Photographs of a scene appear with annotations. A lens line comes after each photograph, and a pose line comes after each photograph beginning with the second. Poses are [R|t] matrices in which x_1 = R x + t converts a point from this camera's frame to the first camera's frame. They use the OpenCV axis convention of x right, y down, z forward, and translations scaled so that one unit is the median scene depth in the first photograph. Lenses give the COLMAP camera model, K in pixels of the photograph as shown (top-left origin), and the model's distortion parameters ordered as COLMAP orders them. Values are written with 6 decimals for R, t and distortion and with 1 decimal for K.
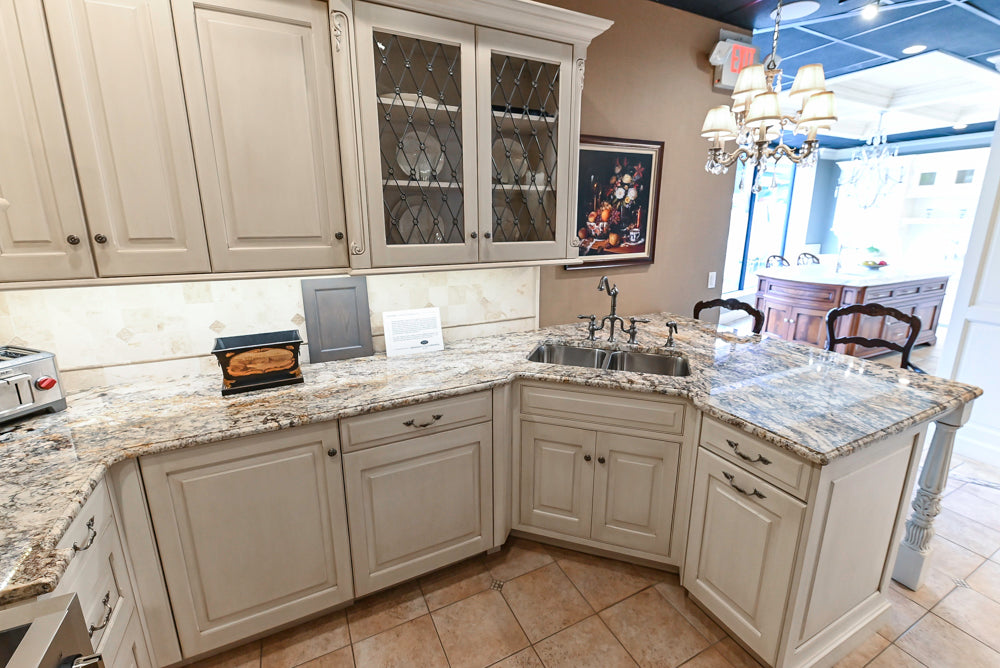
lens RADIAL K [[421.2, 0, 504.9], [0, 421.2, 322.0], [0, 0, 1]] dist [0.001478, -0.006566]
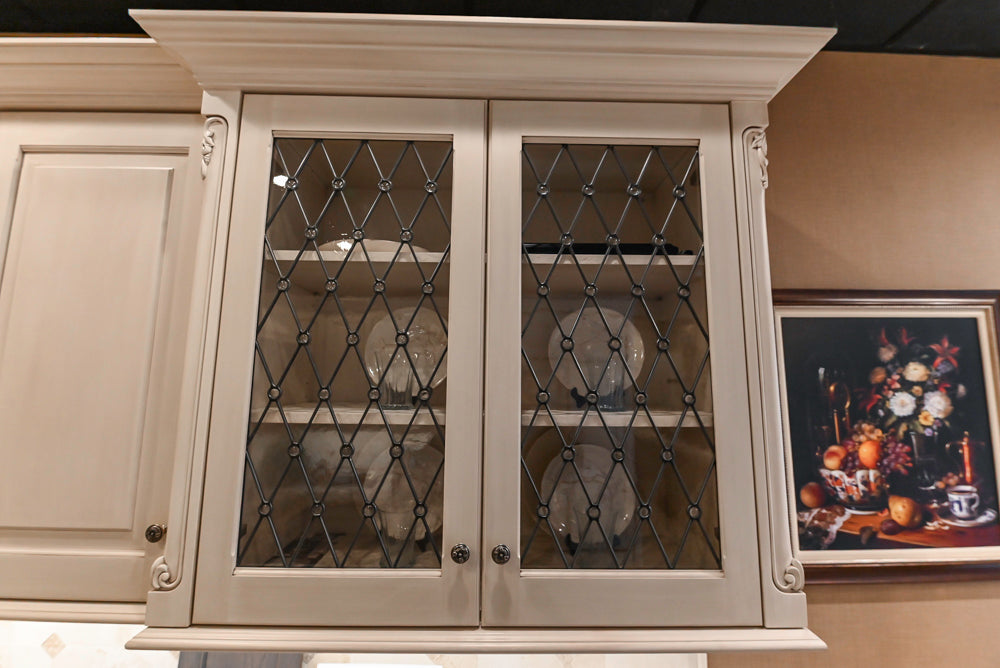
lens RADIAL K [[420.3, 0, 503.1], [0, 420.3, 326.5], [0, 0, 1]] dist [0.001028, -0.006480]
pose [[0.902507, -0.047080, -0.428095, 0.089216], [-0.112534, 0.933695, -0.339927, -0.188743], [0.415713, 0.354961, 0.837368, 0.439569]]
